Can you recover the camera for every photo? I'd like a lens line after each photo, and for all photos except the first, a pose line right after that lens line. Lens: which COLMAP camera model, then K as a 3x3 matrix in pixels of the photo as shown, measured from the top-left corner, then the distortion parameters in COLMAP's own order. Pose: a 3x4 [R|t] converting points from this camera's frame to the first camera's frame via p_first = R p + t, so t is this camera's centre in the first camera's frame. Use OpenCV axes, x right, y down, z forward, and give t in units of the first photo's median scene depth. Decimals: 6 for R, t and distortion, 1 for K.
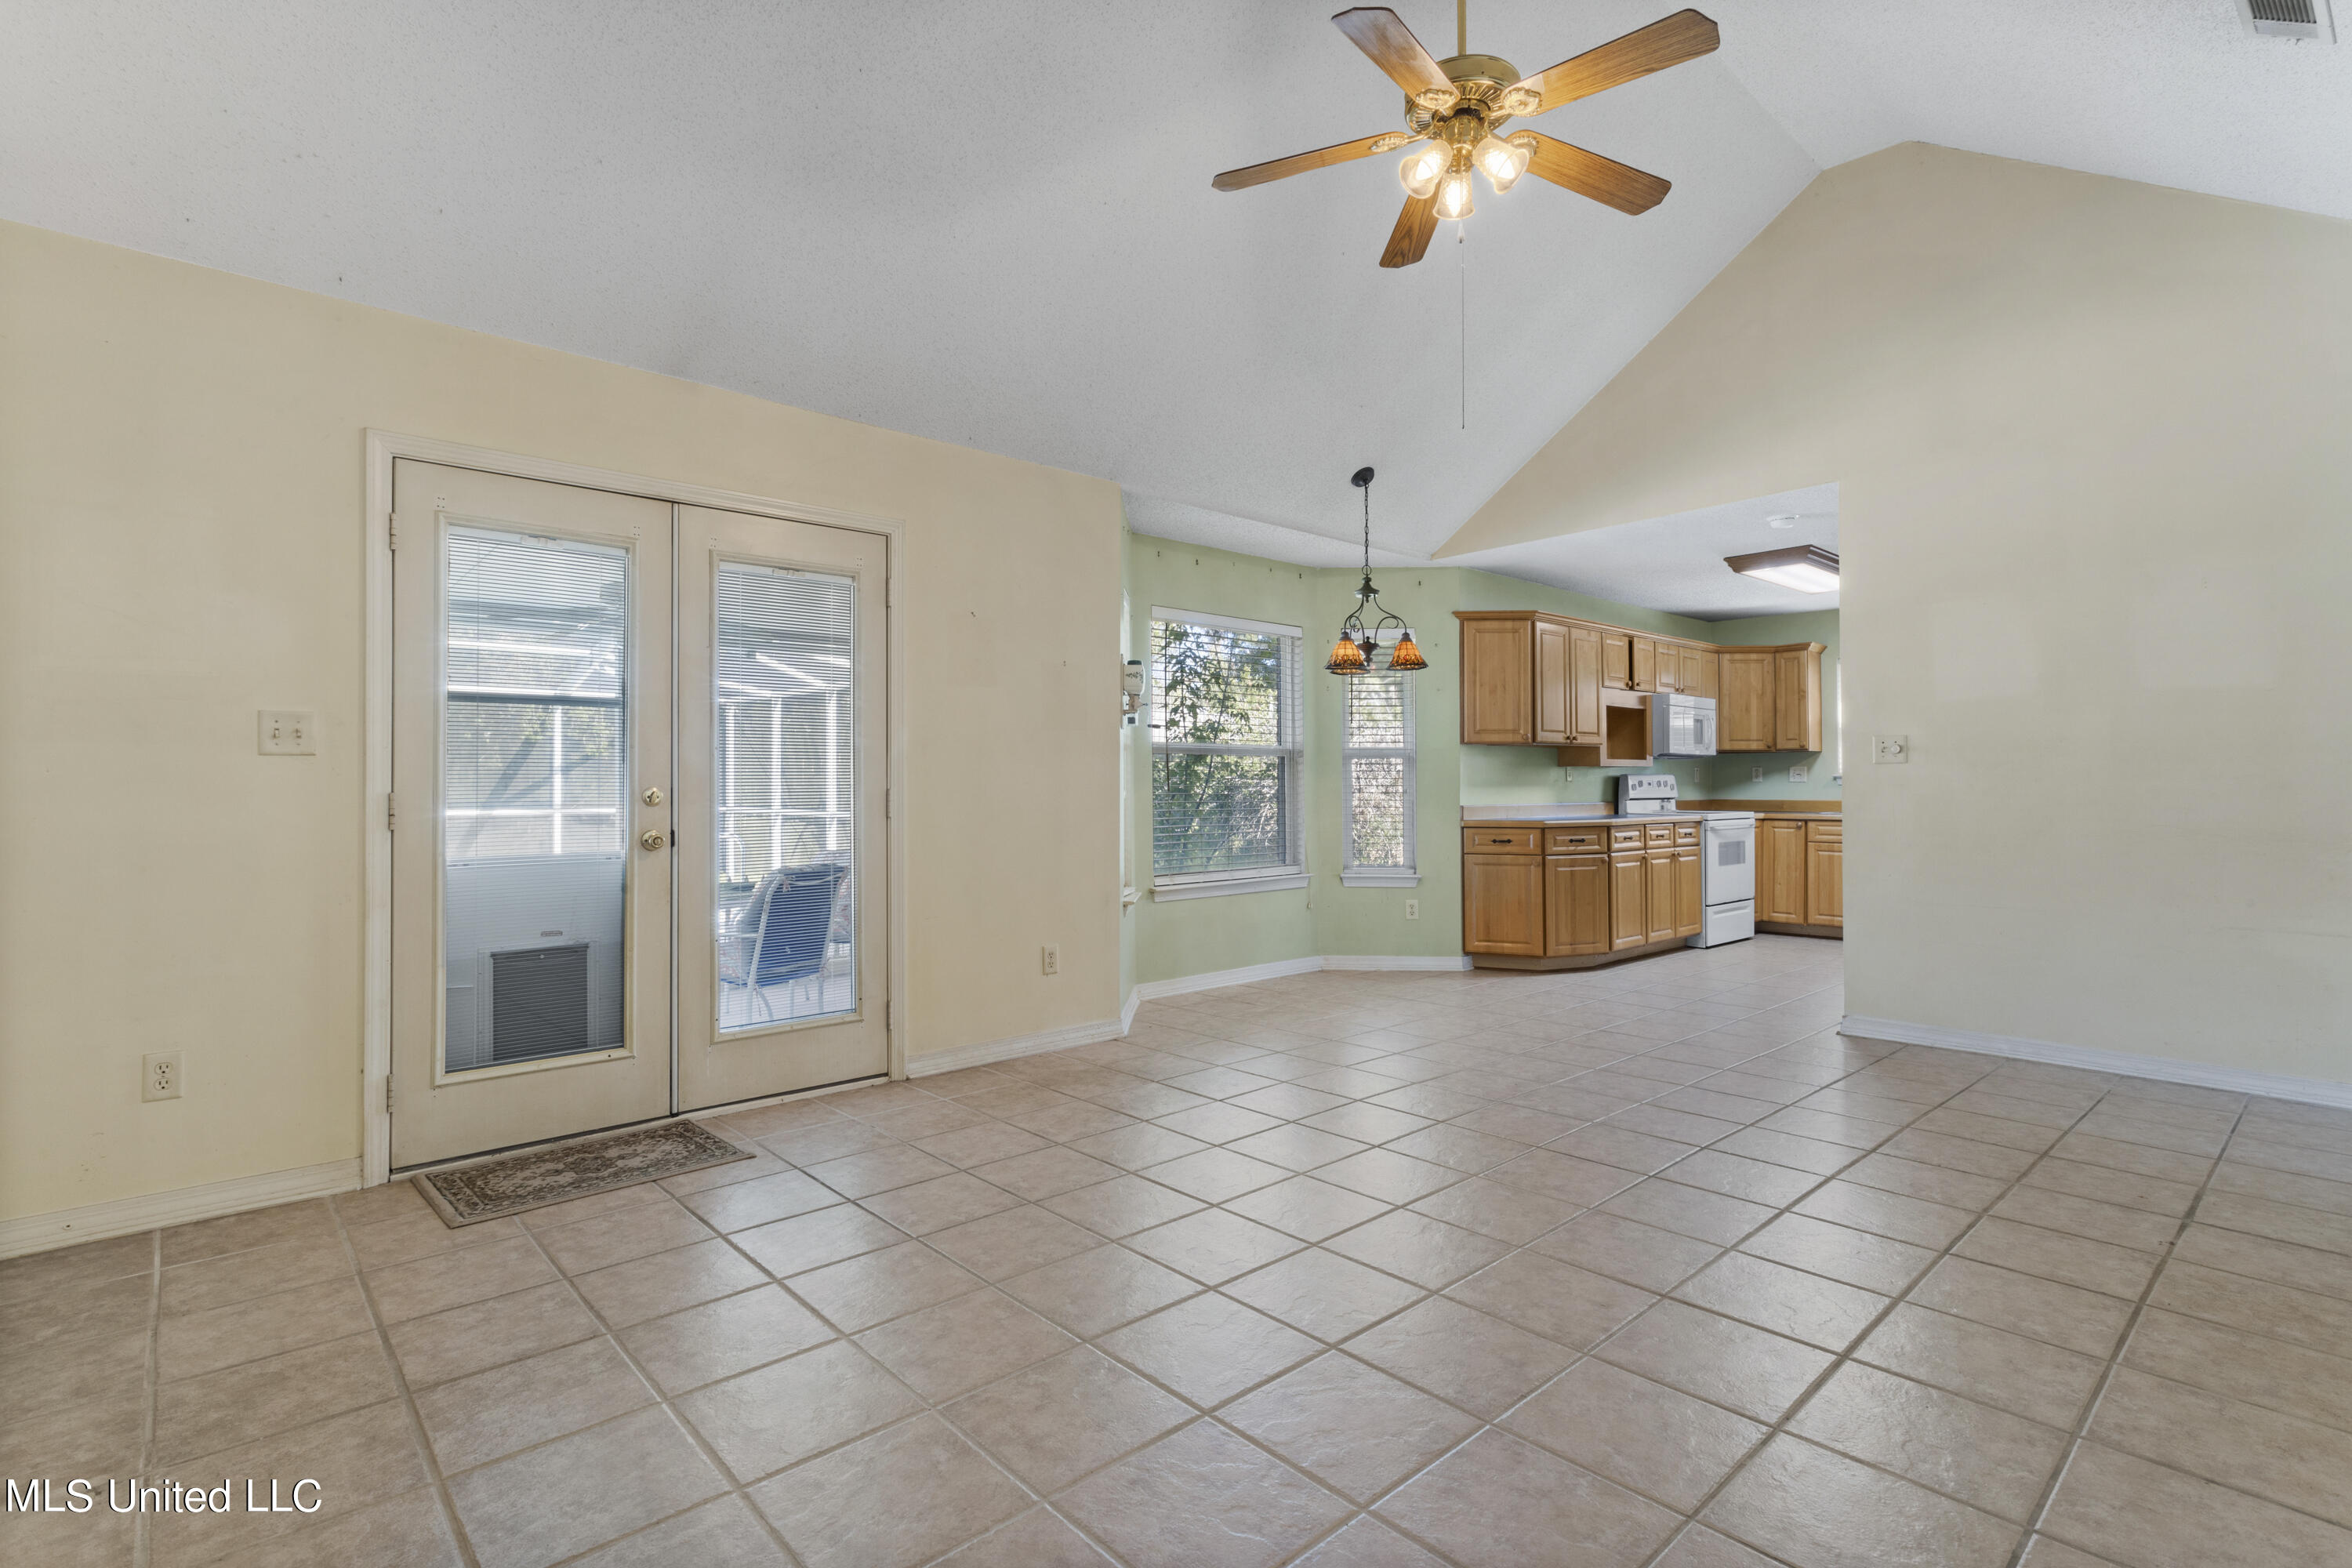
lens RADIAL K [[1109.5, 0, 1164.3], [0, 1109.5, 775.1], [0, 0, 1]] dist [-0.002885, 0.001519]
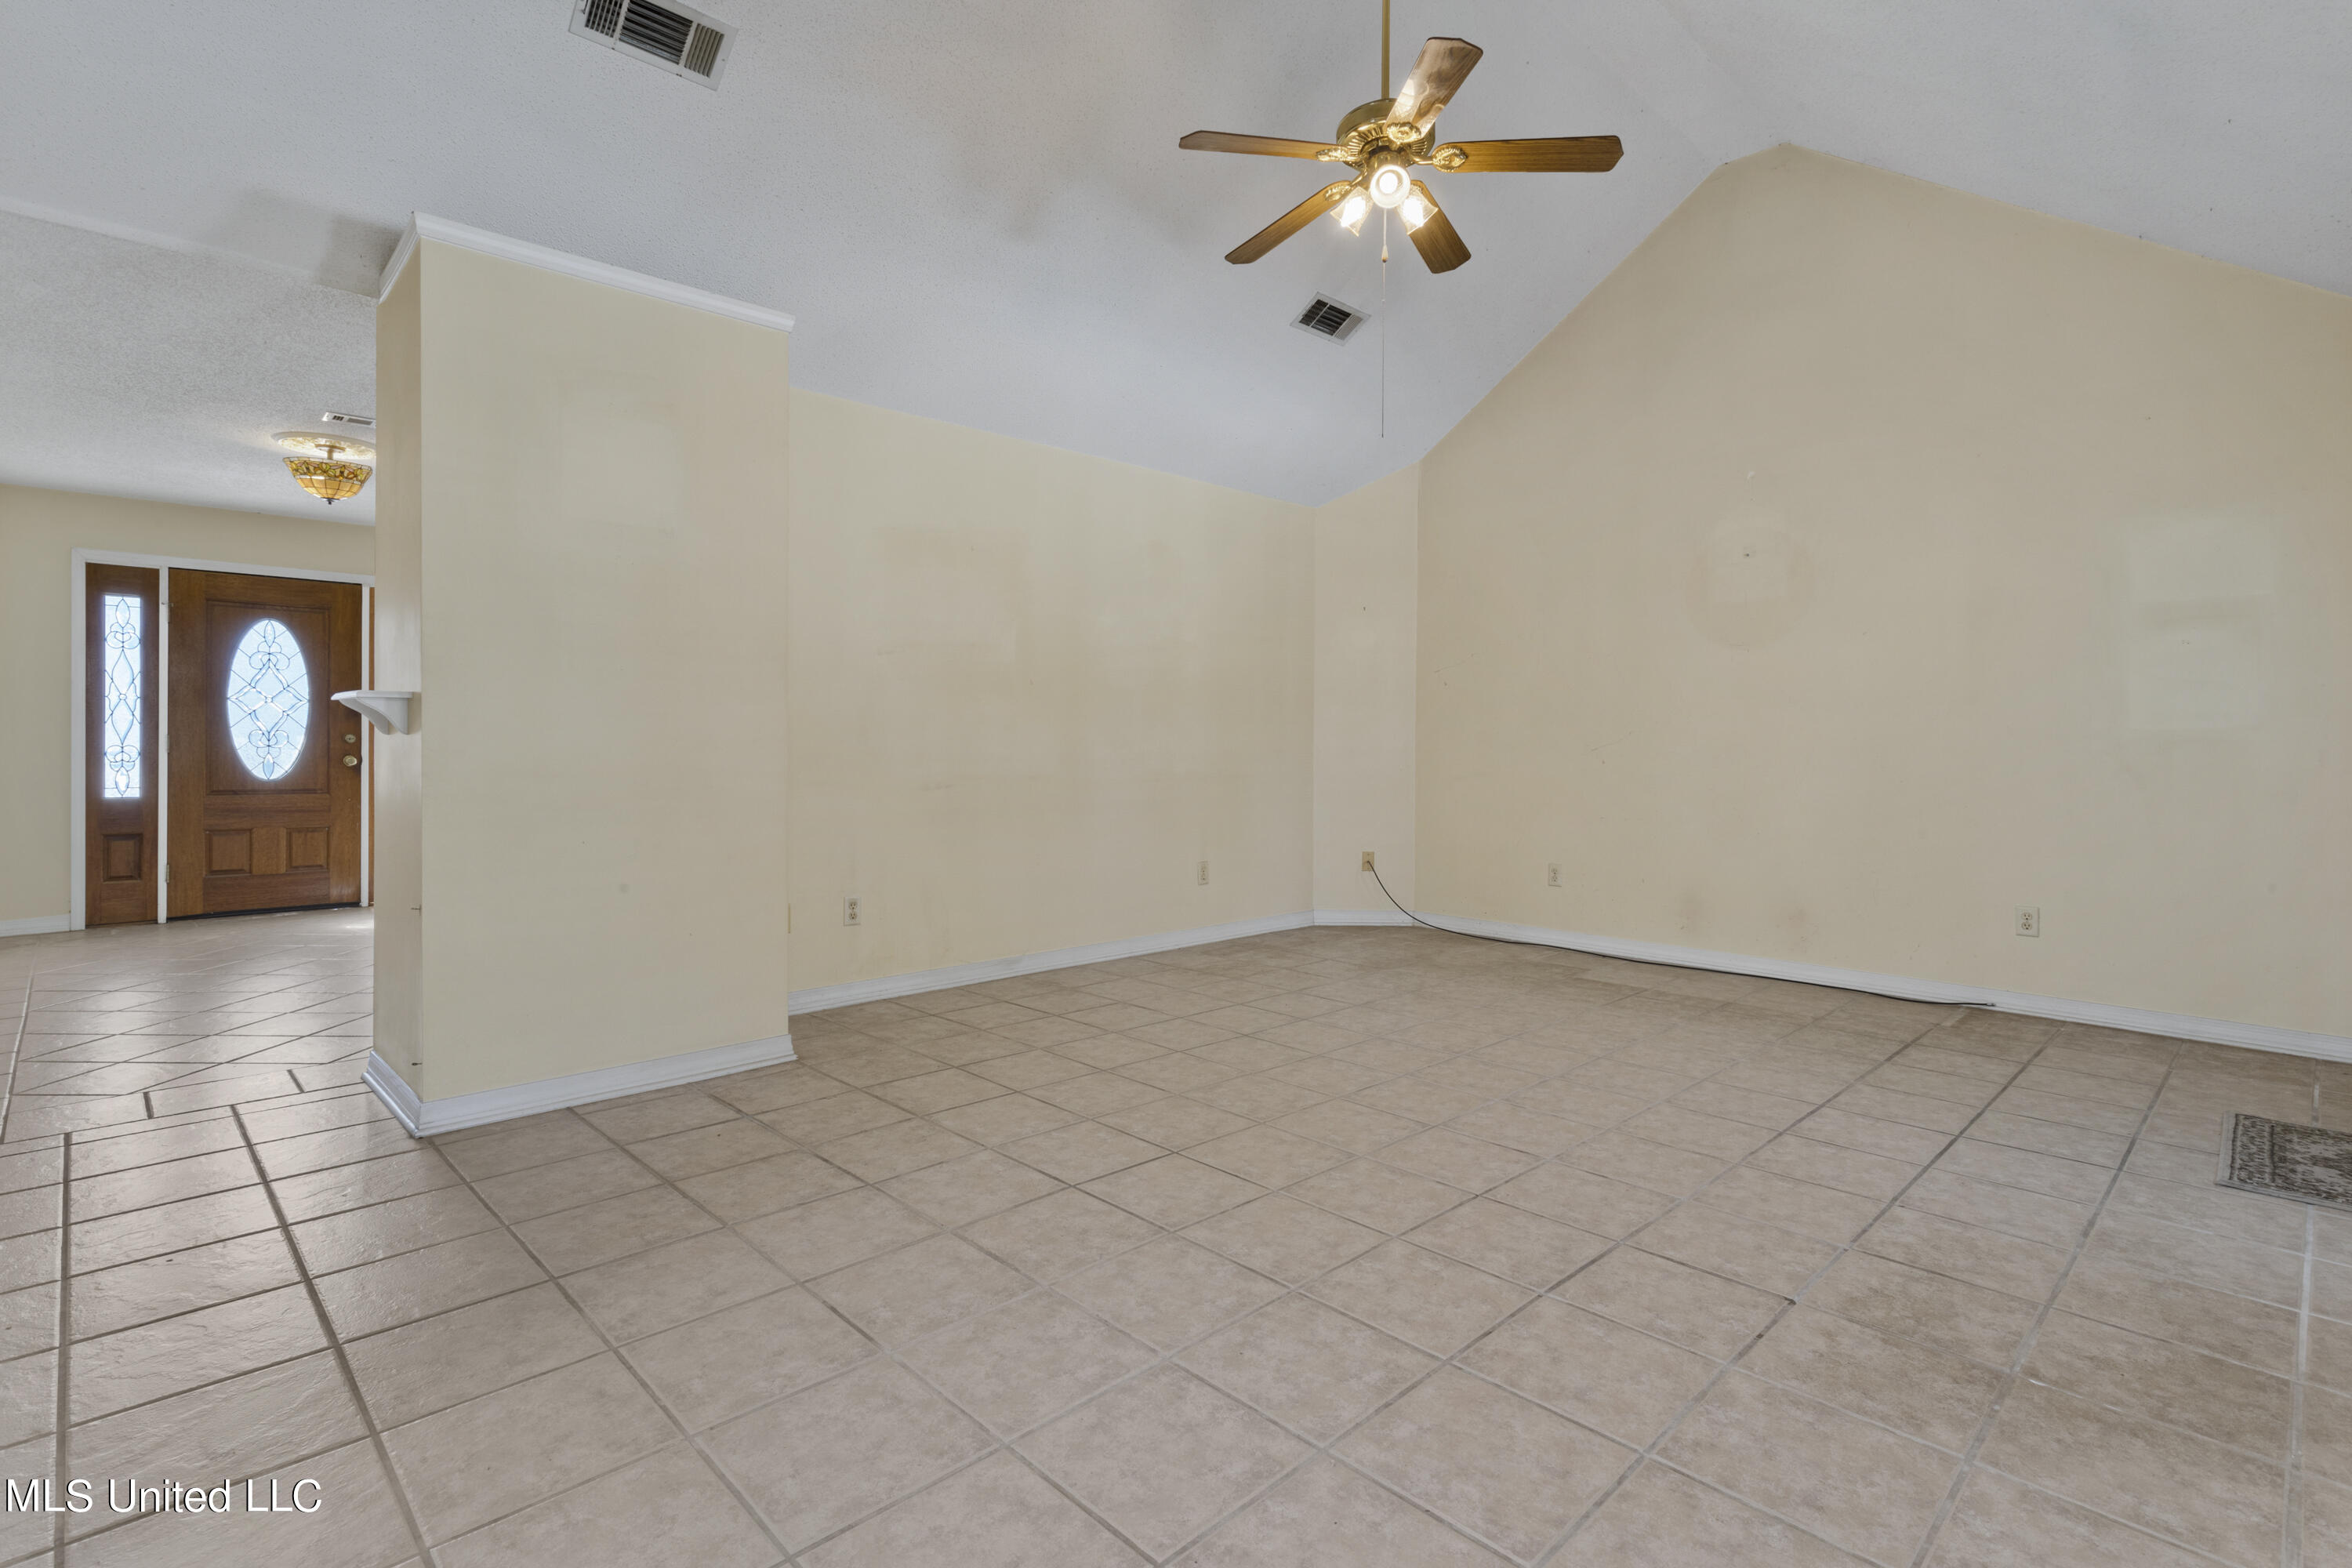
lens RADIAL K [[1109.5, 0, 1163.8], [0, 1109.5, 753.5], [0, 0, 1]] dist [-0.002885, 0.001519]
pose [[-0.999378, -0.003769, -0.035069, 0.215799], [-0.003697, 0.999991, -0.002115, 0.012318], [0.035077, -0.001984, -0.999383, 0.864601]]
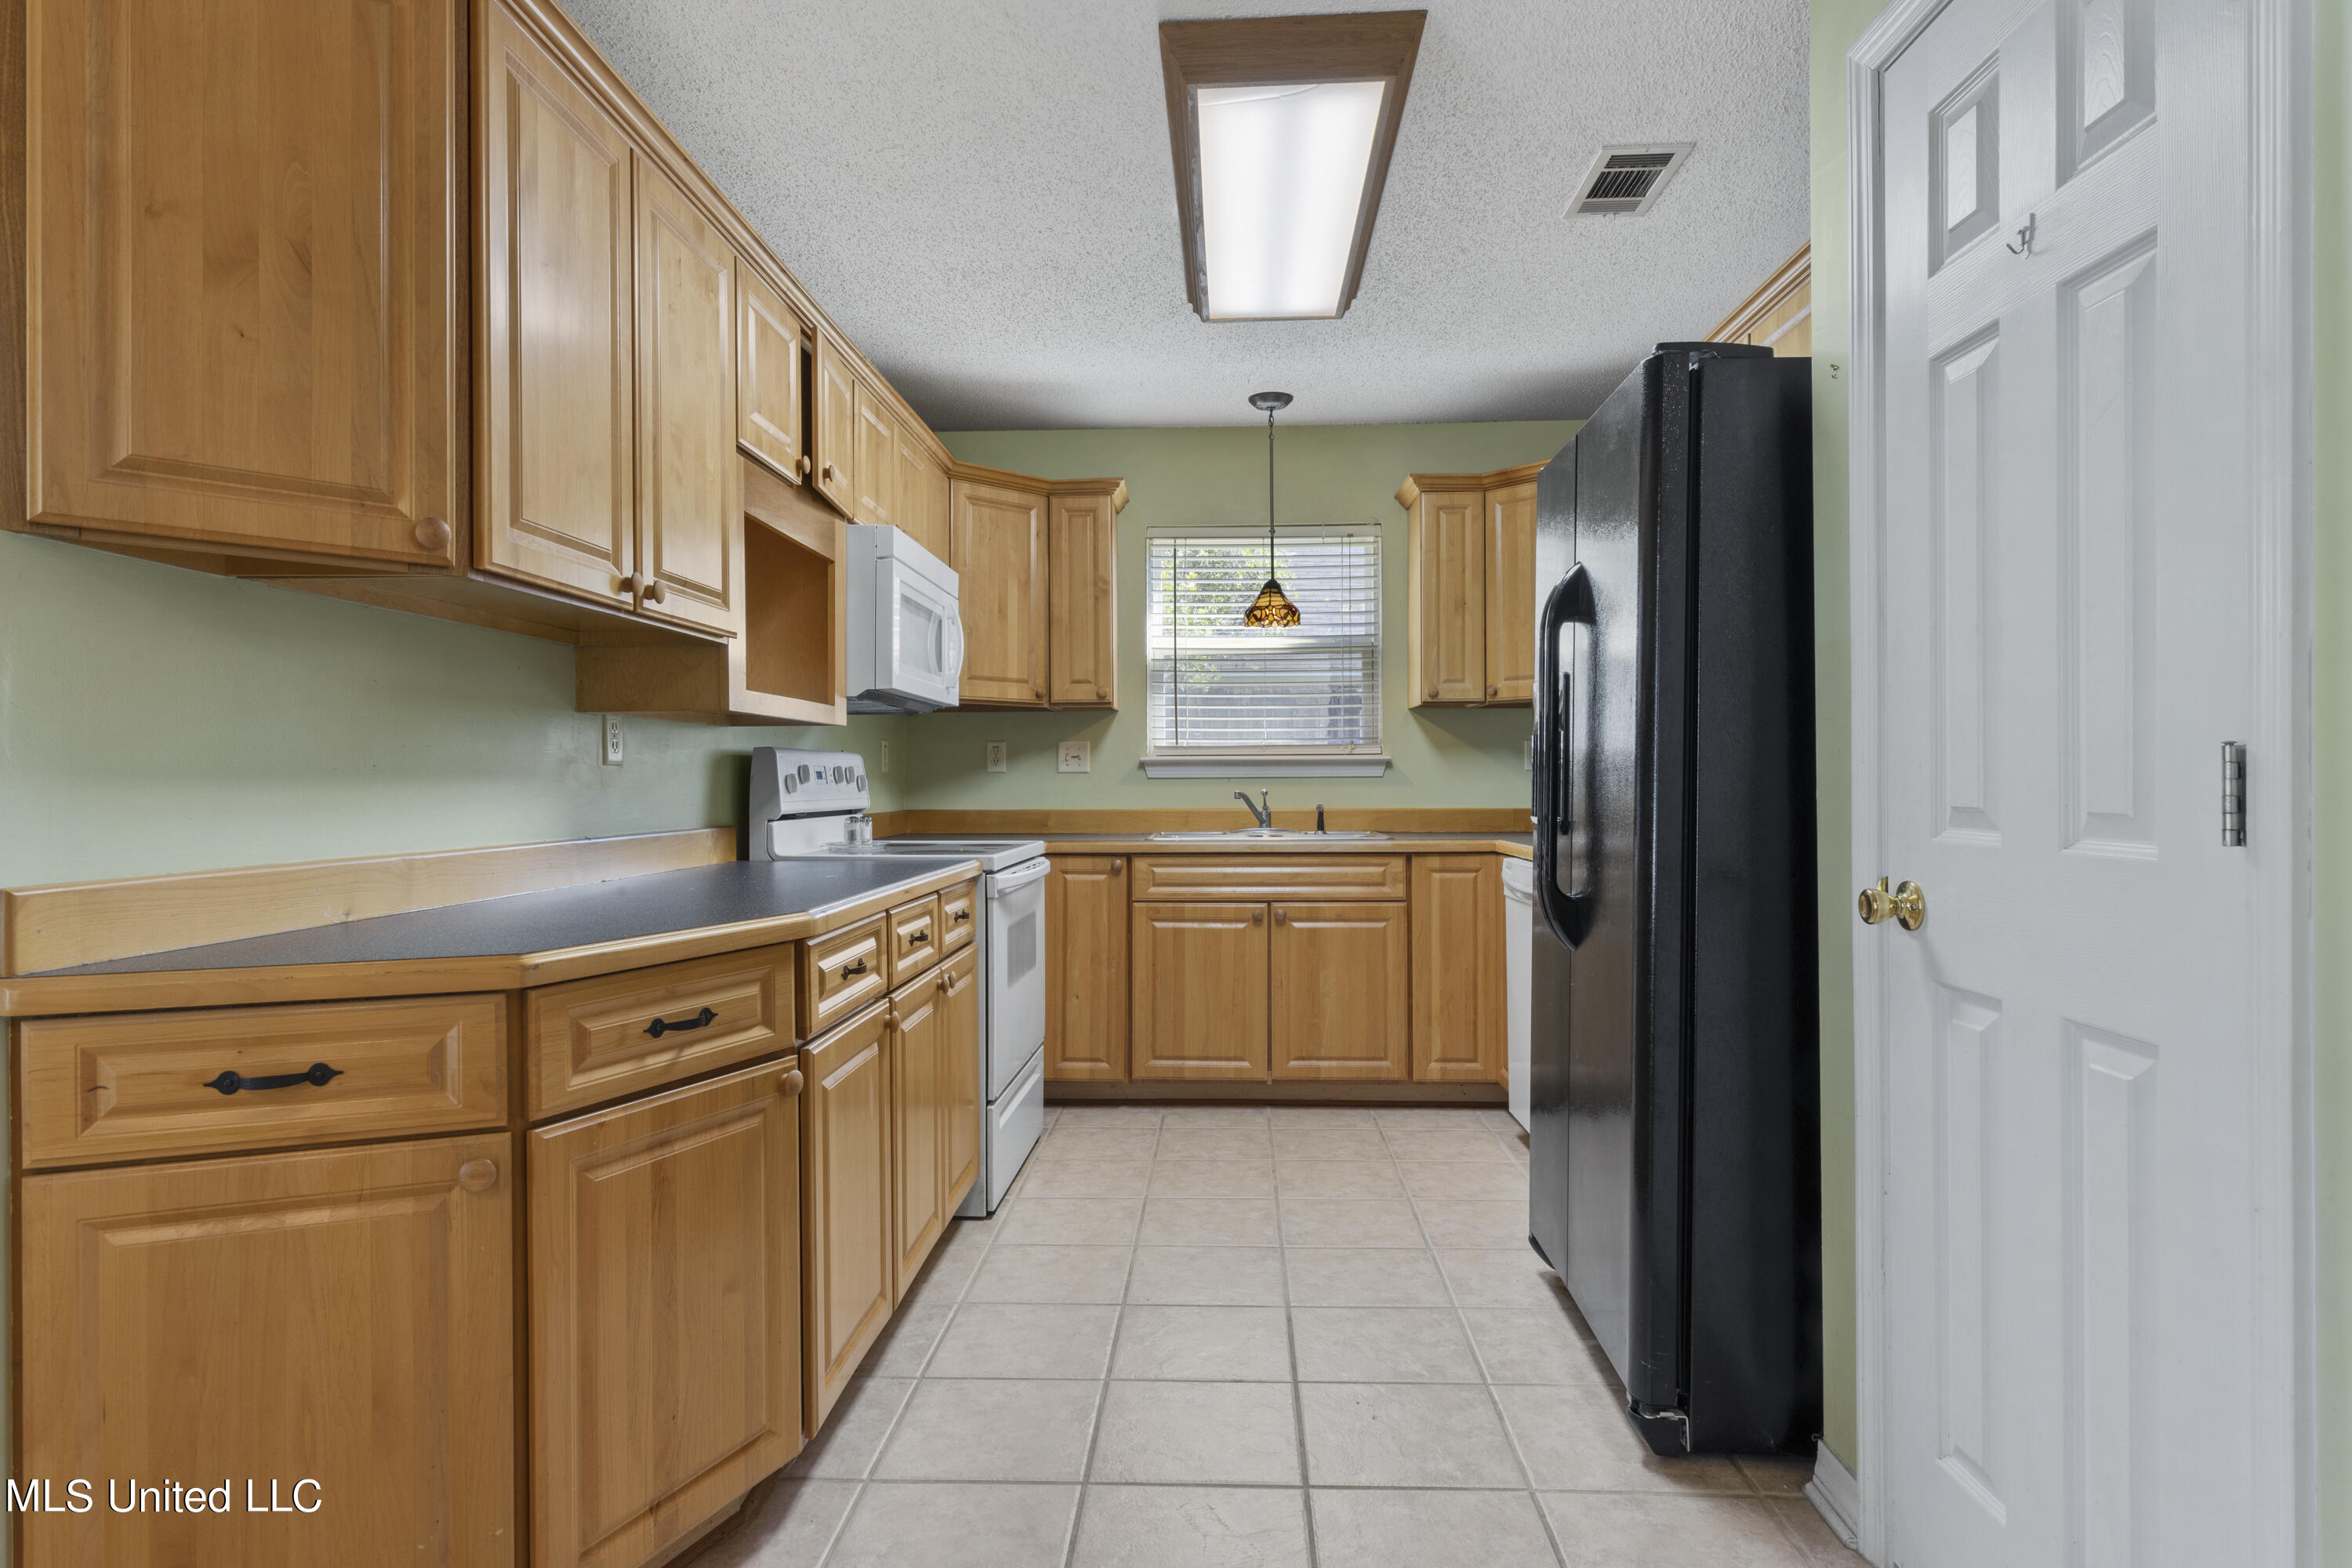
lens RADIAL K [[1288.7, 0, 1176.9], [0, 1288.7, 782.9], [0, 0, 1]] dist [-0.000201, 0.002010]
pose [[0.697974, -0.002212, 0.716120, 0.242939], [-0.002933, 0.999978, 0.005948, 0.009045], [-0.716117, -0.006252, 0.697952, 0.709079]]
